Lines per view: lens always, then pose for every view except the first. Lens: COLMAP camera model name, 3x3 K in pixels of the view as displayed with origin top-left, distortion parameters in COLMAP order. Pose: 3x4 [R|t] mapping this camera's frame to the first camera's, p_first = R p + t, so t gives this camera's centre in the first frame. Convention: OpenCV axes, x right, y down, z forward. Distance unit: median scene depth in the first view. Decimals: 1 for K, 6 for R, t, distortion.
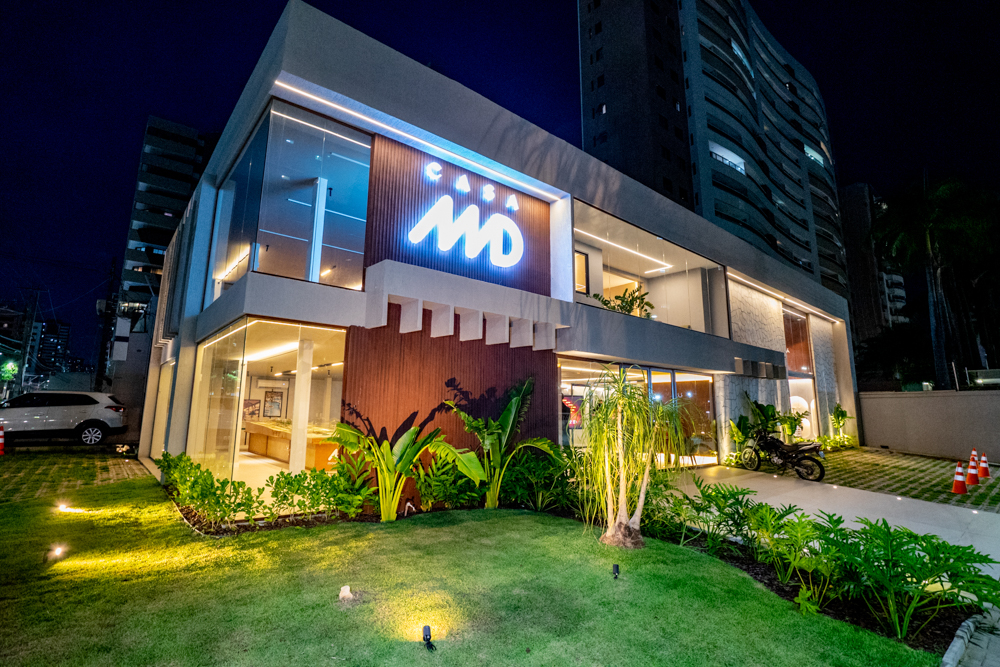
lens RADIAL K [[477.3, 0, 499.8], [0, 477.3, 330.8], [0, 0, 1]] dist [-0.042182, 0.007053]
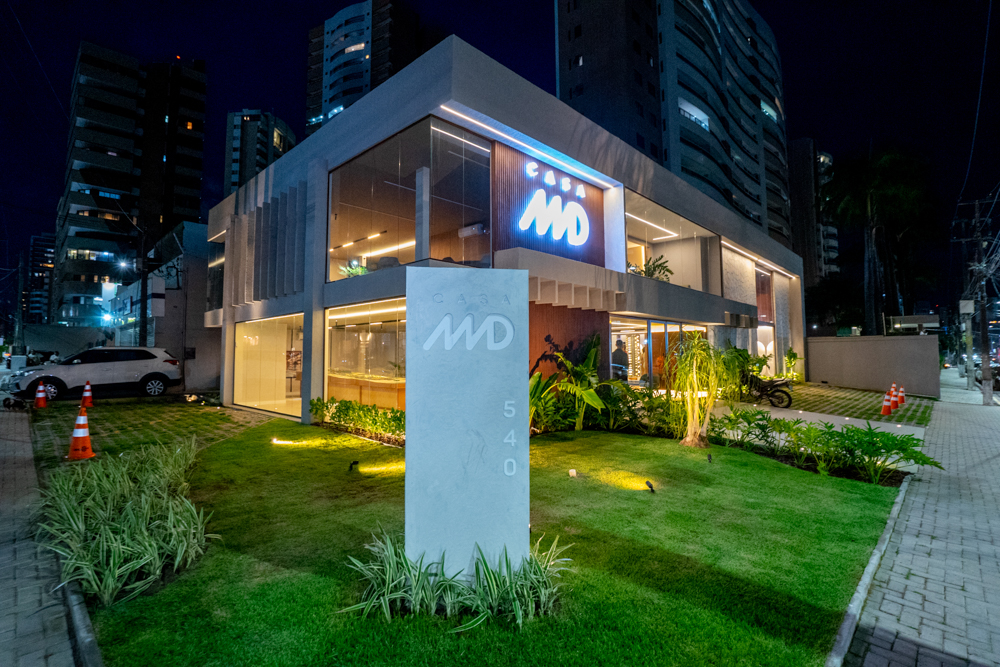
lens RADIAL K [[477.3, 0, 497.0], [0, 477.3, 330.8], [0, 0, 1]] dist [-0.042182, 0.007053]
pose [[0.994869, -0.010560, 0.100619, -0.181049], [-0.001335, 0.993081, 0.117423, -0.031552], [-0.101163, -0.116955, 0.987971, -0.134035]]
